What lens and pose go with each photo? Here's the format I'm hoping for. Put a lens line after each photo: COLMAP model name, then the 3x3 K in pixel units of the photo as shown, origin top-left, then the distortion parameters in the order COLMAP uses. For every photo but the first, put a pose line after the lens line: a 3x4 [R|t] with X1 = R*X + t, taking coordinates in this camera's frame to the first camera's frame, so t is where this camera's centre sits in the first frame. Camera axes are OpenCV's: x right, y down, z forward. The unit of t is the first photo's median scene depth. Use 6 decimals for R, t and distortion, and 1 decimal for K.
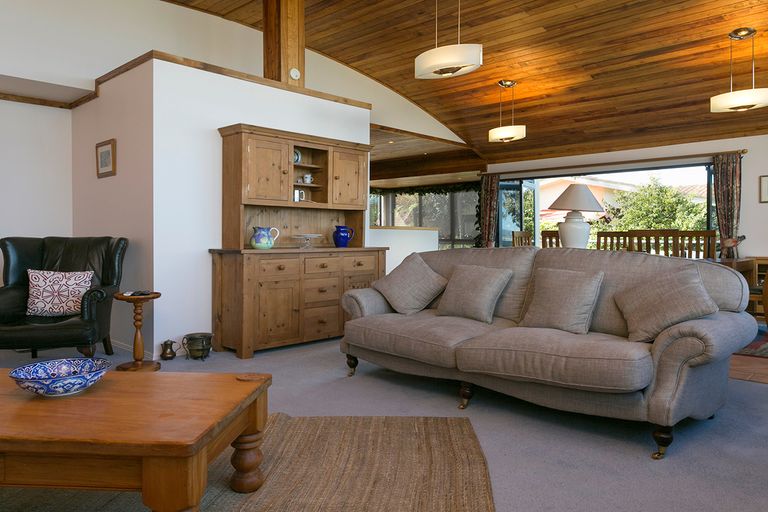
lens RADIAL K [[571.9, 0, 383.7], [0, 571.9, 251.6], [0, 0, 1]] dist [0.000870, -0.006762]
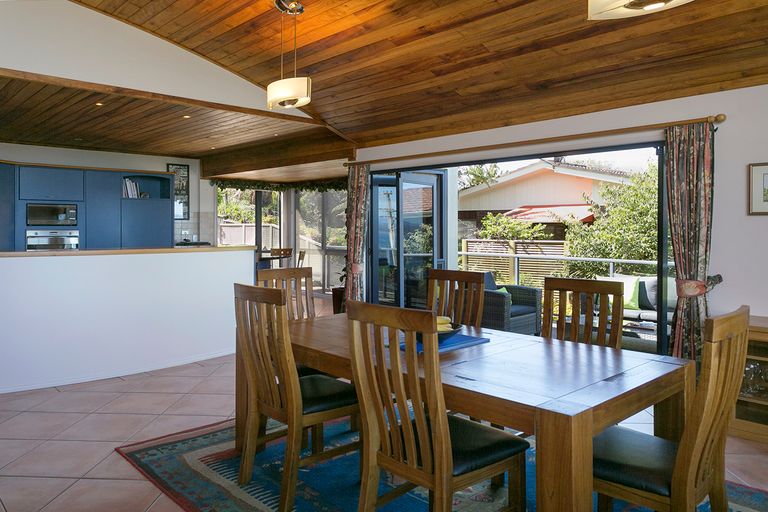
lens RADIAL K [[571.9, 0, 384.7], [0, 571.9, 239.3], [0, 0, 1]] dist [0.000870, -0.006762]
pose [[0.997111, 0.002044, -0.075929, 0.340092], [-0.002122, 0.999997, -0.000951, -0.057737], [0.075927, 0.001109, 0.997113, 0.418560]]
